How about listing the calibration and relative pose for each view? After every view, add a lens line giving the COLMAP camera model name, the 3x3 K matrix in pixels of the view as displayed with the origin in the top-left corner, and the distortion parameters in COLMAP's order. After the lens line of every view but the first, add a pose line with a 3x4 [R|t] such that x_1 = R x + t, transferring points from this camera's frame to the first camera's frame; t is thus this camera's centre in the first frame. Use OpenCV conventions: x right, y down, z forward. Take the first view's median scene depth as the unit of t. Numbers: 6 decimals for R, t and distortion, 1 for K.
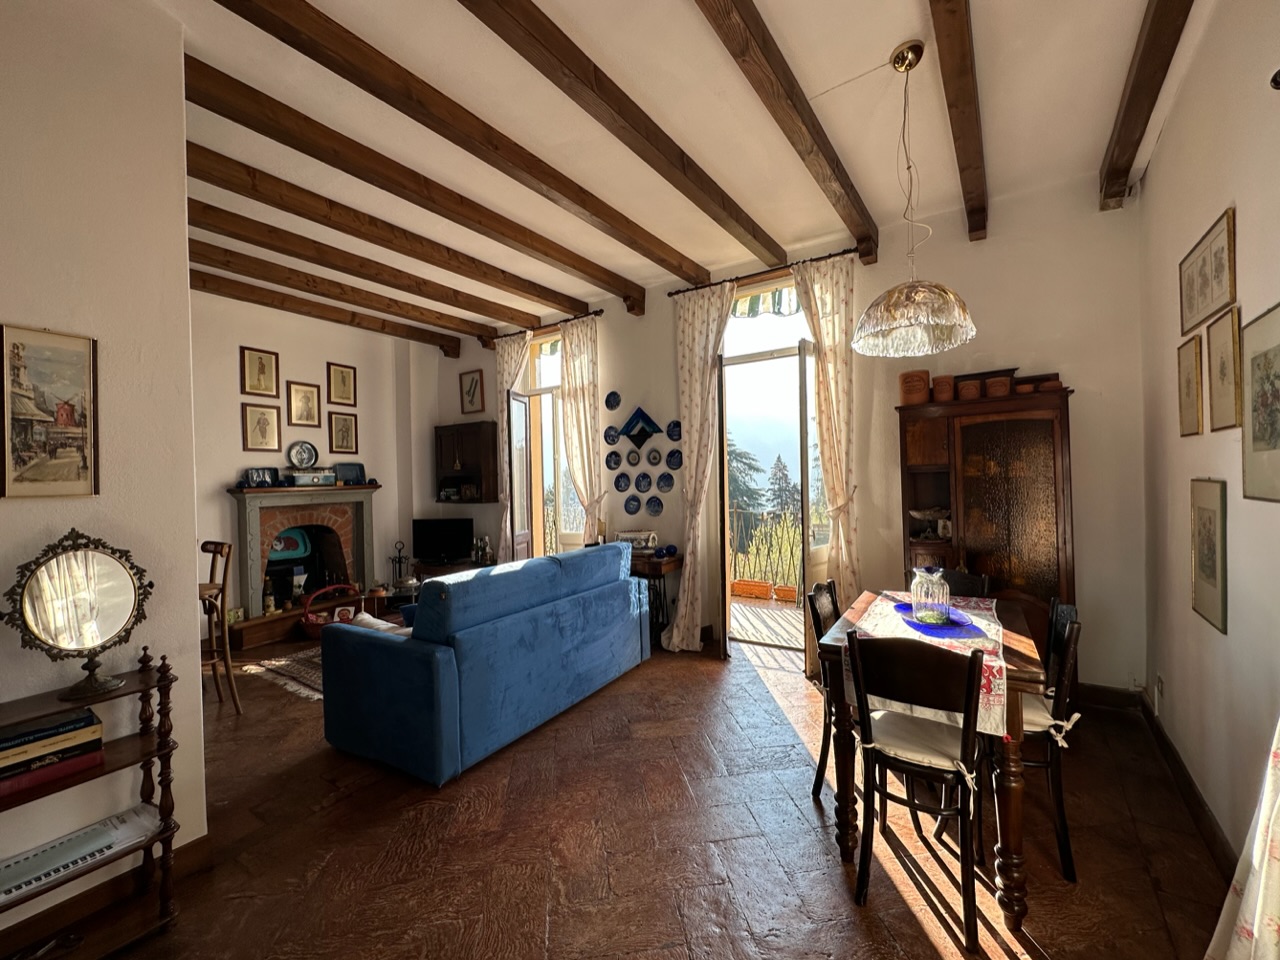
lens RADIAL K [[514.9, 0, 642.8], [0, 514.9, 478.7], [0, 0, 1]] dist [0.000307, -0.000109]
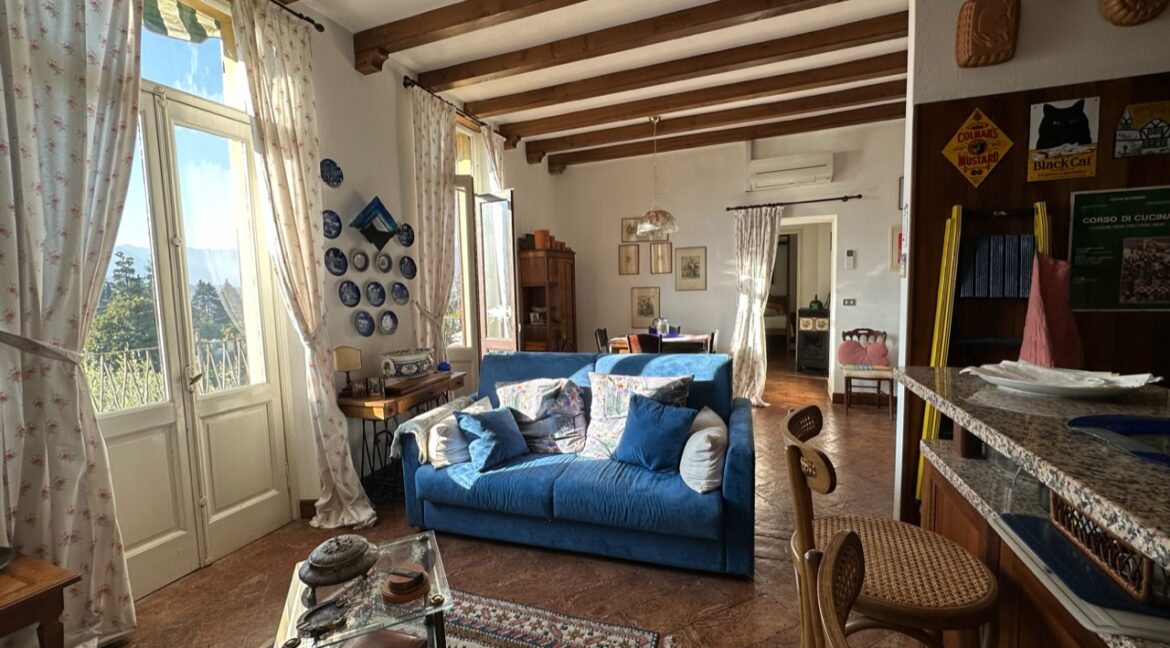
lens RADIAL K [[471.4, 0, 585.0], [0, 471.4, 324.0], [0, 0, 1]] dist [0.000798, 0.000101]
pose [[-0.240065, -0.044063, 0.969756, -0.761280], [0.034146, 0.997968, 0.053797, 0.025422], [-0.970156, 0.046029, -0.238073, 0.844218]]
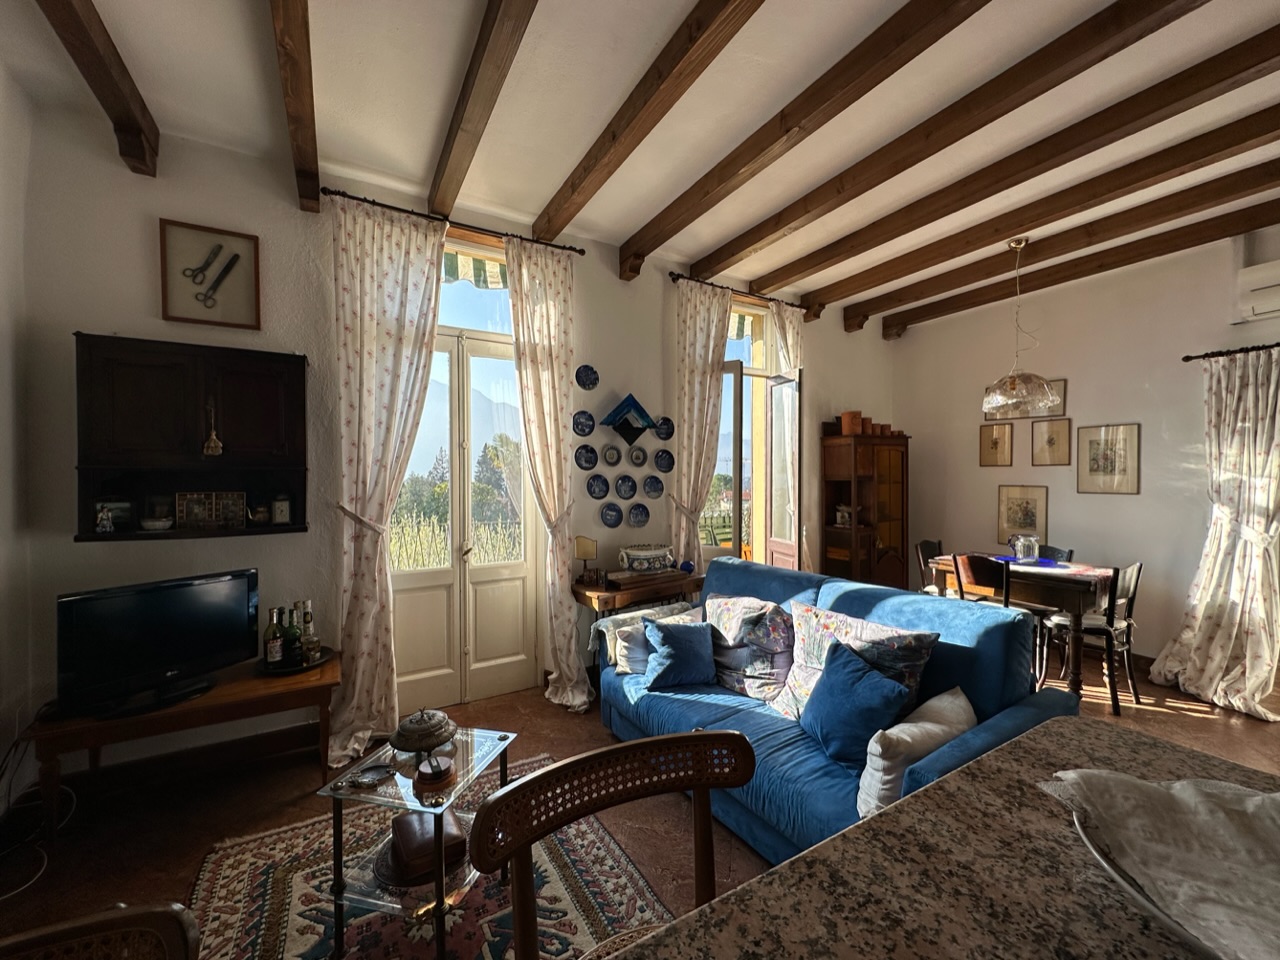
lens RADIAL K [[514.9, 0, 642.8], [0, 514.9, 478.7], [0, 0, 1]] dist [0.000307, -0.000109]
pose [[0.421374, 0.016624, 0.906735, -0.711002], [-0.005478, 0.999860, -0.015785, 0.007279], [-0.906870, 0.001684, 0.421406, 0.618761]]
